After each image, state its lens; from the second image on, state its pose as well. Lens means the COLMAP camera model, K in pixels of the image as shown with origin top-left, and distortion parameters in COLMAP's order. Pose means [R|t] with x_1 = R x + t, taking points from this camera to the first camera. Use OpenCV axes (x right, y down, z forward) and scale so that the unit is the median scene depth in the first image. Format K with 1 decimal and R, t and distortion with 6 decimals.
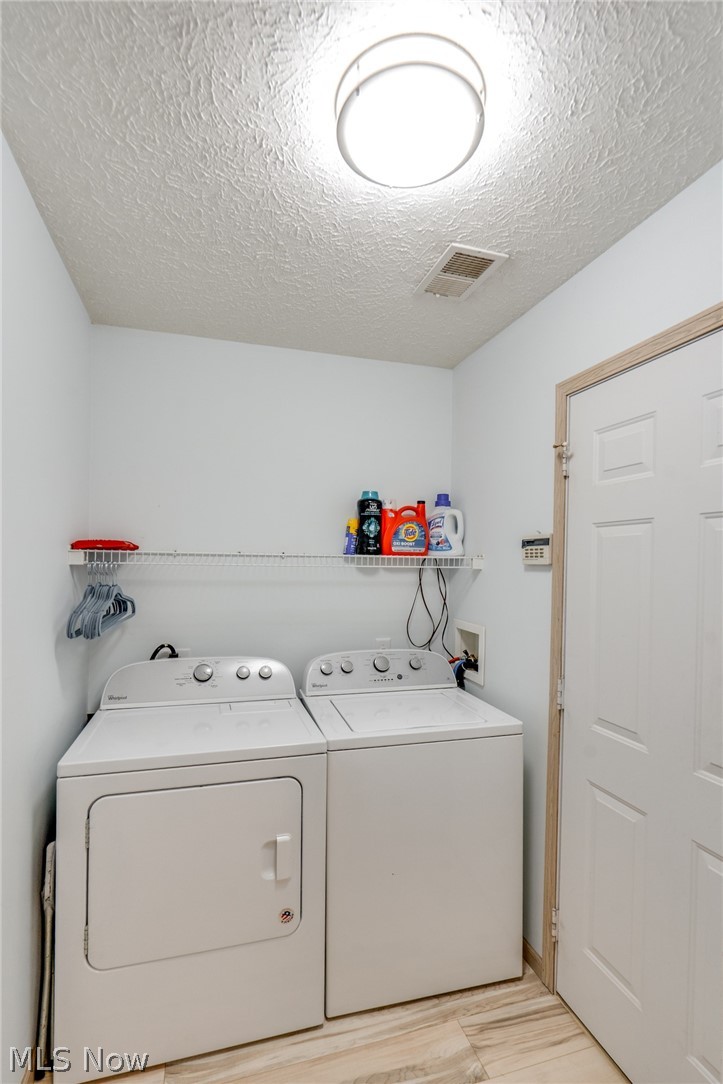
lens RADIAL K [[518.6, 0, 357.3], [0, 518.6, 573.6], [0, 0, 1]] dist [-0.004913, 0.000679]
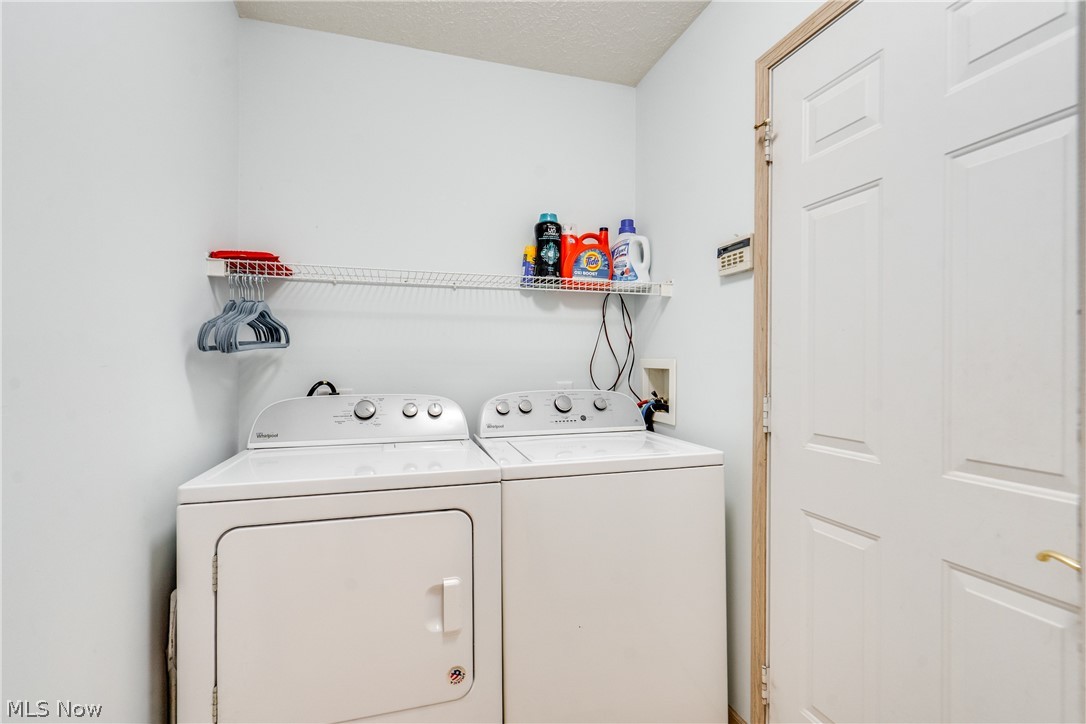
lens RADIAL K [[501.9, 0, 543.0], [0, 501.9, 362.0], [0, 0, 1]] dist [-0.000334, 0.001322]
pose [[0.999902, -0.011762, 0.007573, 0.006501], [0.011963, 0.999563, -0.027047, 0.153685], [-0.007252, 0.027134, 0.999605, 0.140763]]
